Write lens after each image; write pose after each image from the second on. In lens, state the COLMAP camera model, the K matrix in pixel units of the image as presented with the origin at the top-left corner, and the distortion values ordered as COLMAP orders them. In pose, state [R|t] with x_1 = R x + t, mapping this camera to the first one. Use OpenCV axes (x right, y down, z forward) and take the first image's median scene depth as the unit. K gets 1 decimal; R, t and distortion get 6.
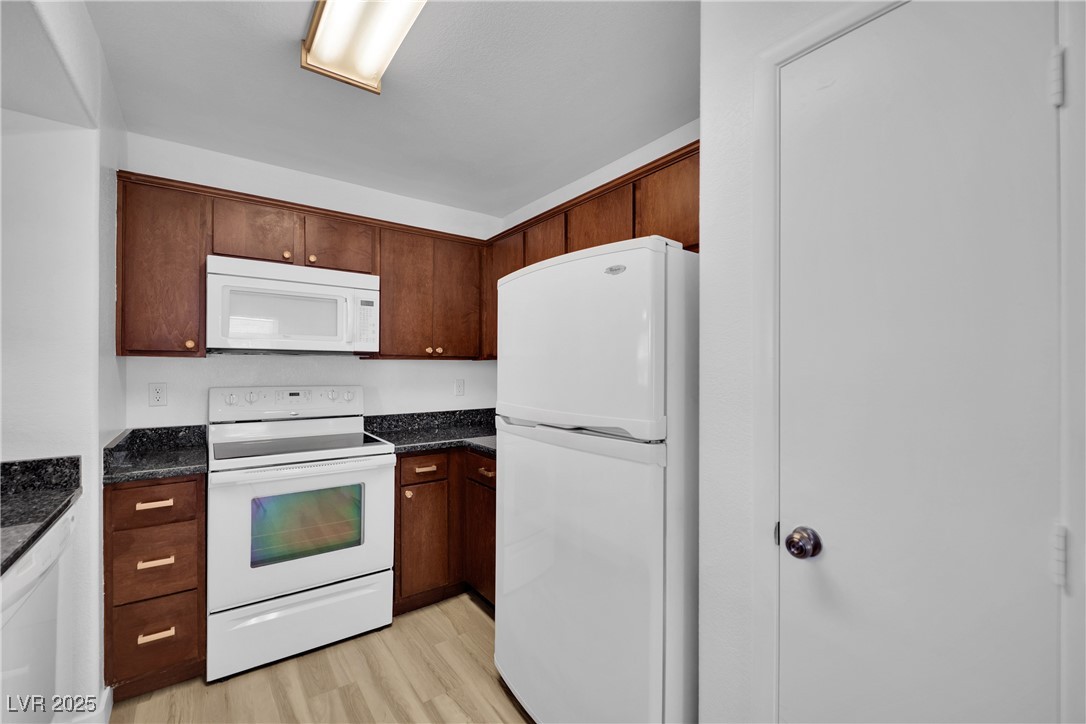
lens RADIAL K [[449.7, 0, 535.5], [0, 449.7, 365.8], [0, 0, 1]] dist [-0.001076, -0.001035]
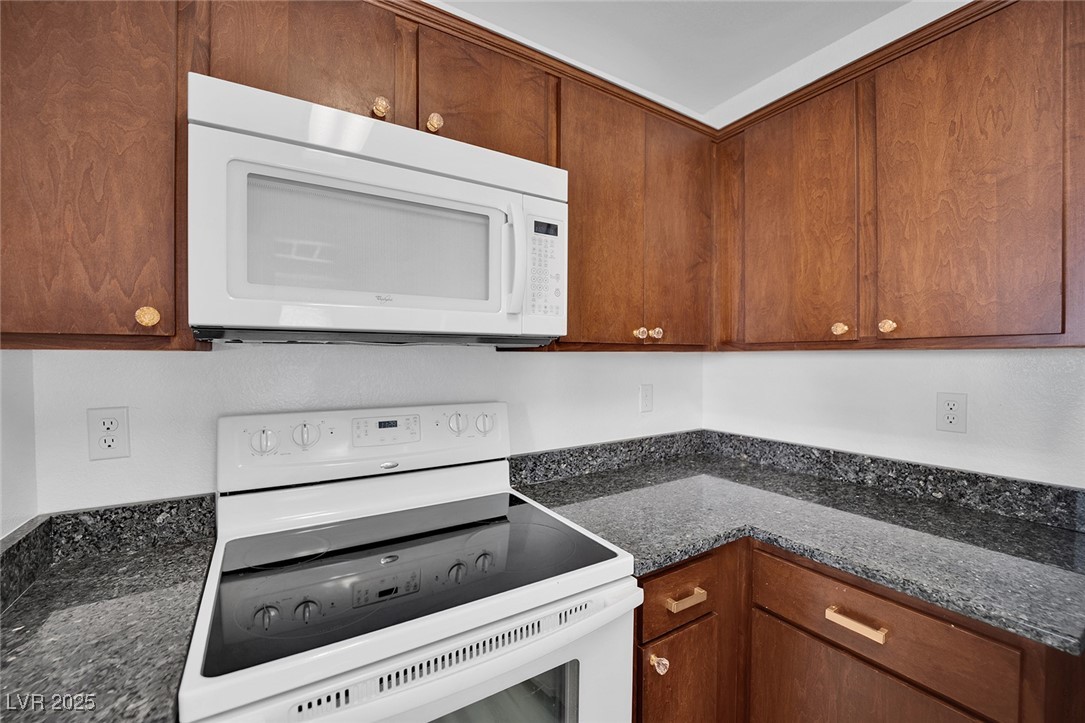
lens RADIAL K [[441.3, 0, 540.8], [0, 441.3, 360.8], [0, 0, 1]] dist [-0.018237, -0.000160]
pose [[0.996969, -0.003195, -0.077729, -0.381976], [0.004318, 0.999889, 0.014285, -0.013335], [0.077675, -0.014578, 0.996872, 0.613353]]
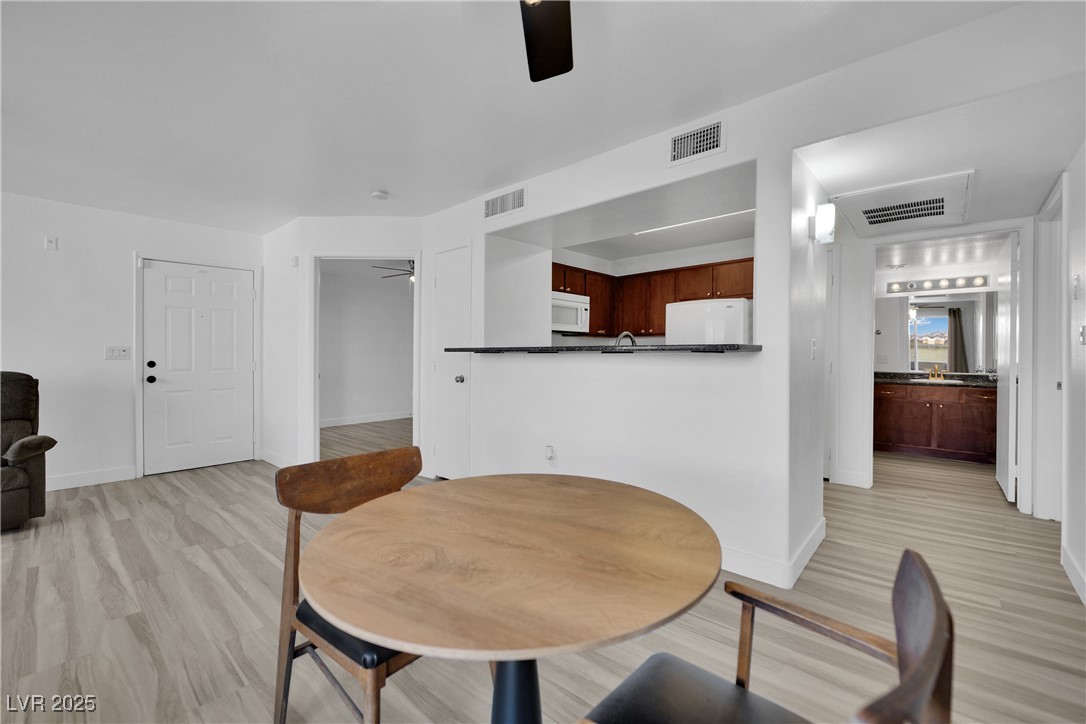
lens RADIAL K [[458.0, 0, 542.6], [0, 458.0, 357.6], [0, 0, 1]] dist [-0.017178, 0.000238]
pose [[0.978122, -0.006932, 0.207915, -1.149636], [0.004556, 0.999919, 0.011903, 0.071221], [-0.207980, -0.010696, 0.978075, -1.232823]]
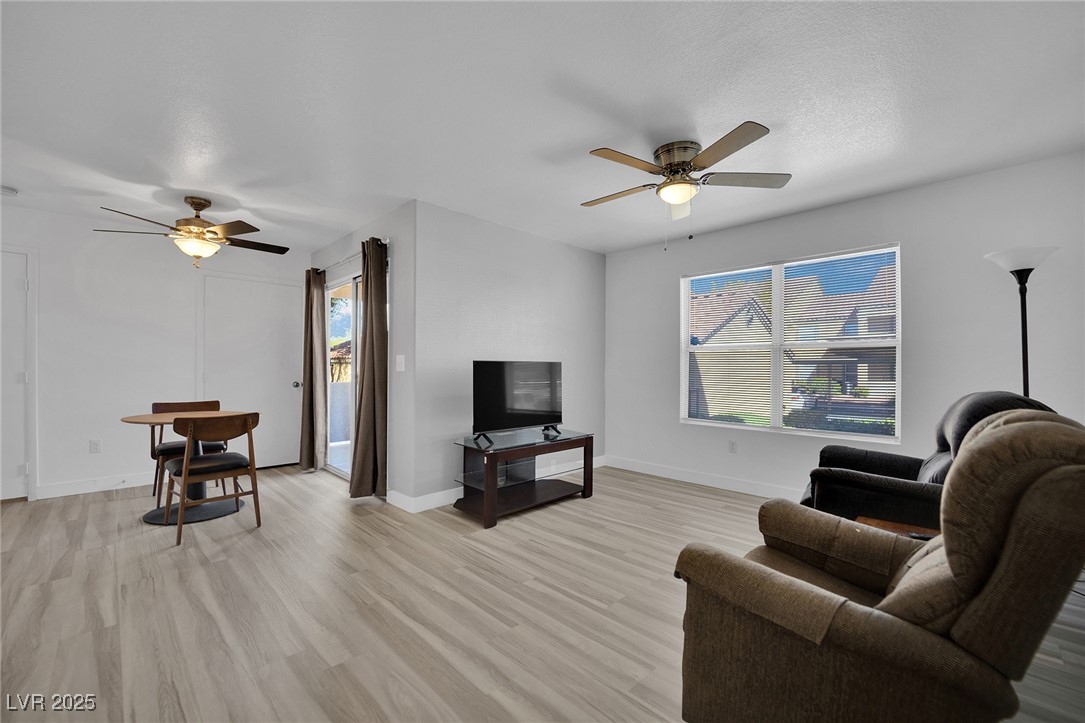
lens RADIAL K [[441.3, 0, 540.8], [0, 441.3, 360.8], [0, 0, 1]] dist [-0.018237, -0.000160]
pose [[-0.988199, -0.012400, -0.152674, -2.049234], [-0.008570, 0.999633, -0.025716, 0.079766], [0.152937, -0.024104, -0.987942, 0.966528]]
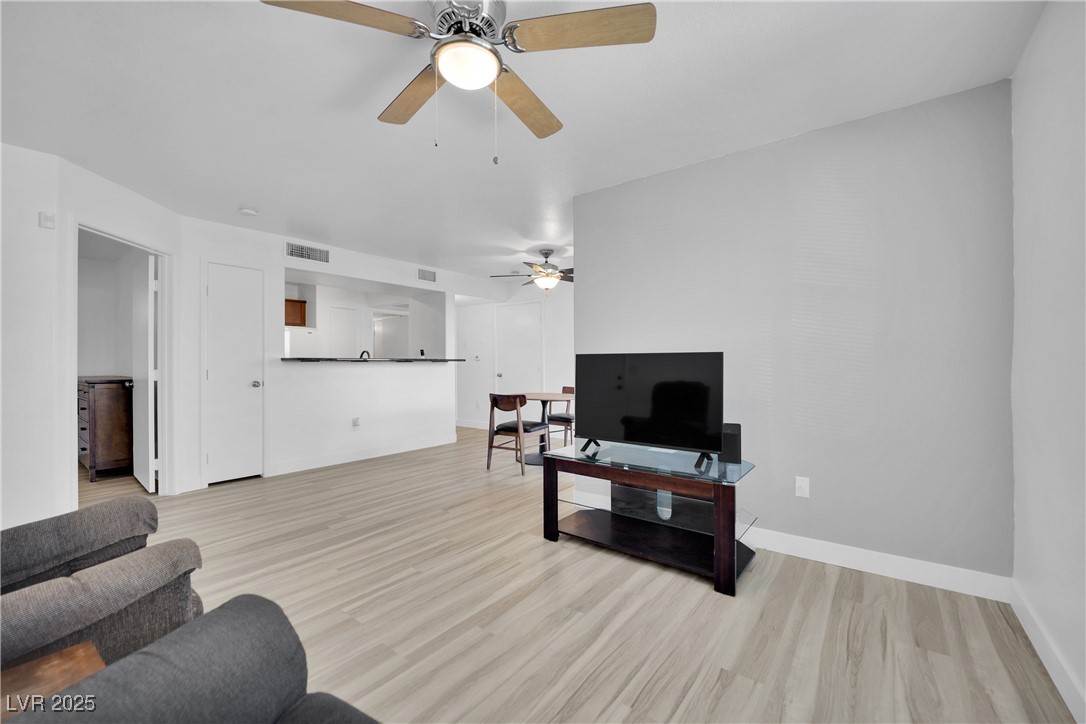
lens RADIAL K [[439.1, 0, 544.6], [0, 439.1, 366.6], [0, 0, 1]] dist [-0.008232, 0.000125]
pose [[-0.290465, -0.012735, 0.956801, -3.322408], [-0.007751, 0.999910, 0.010956, 0.066404], [-0.956854, -0.004234, -0.290538, -0.093252]]
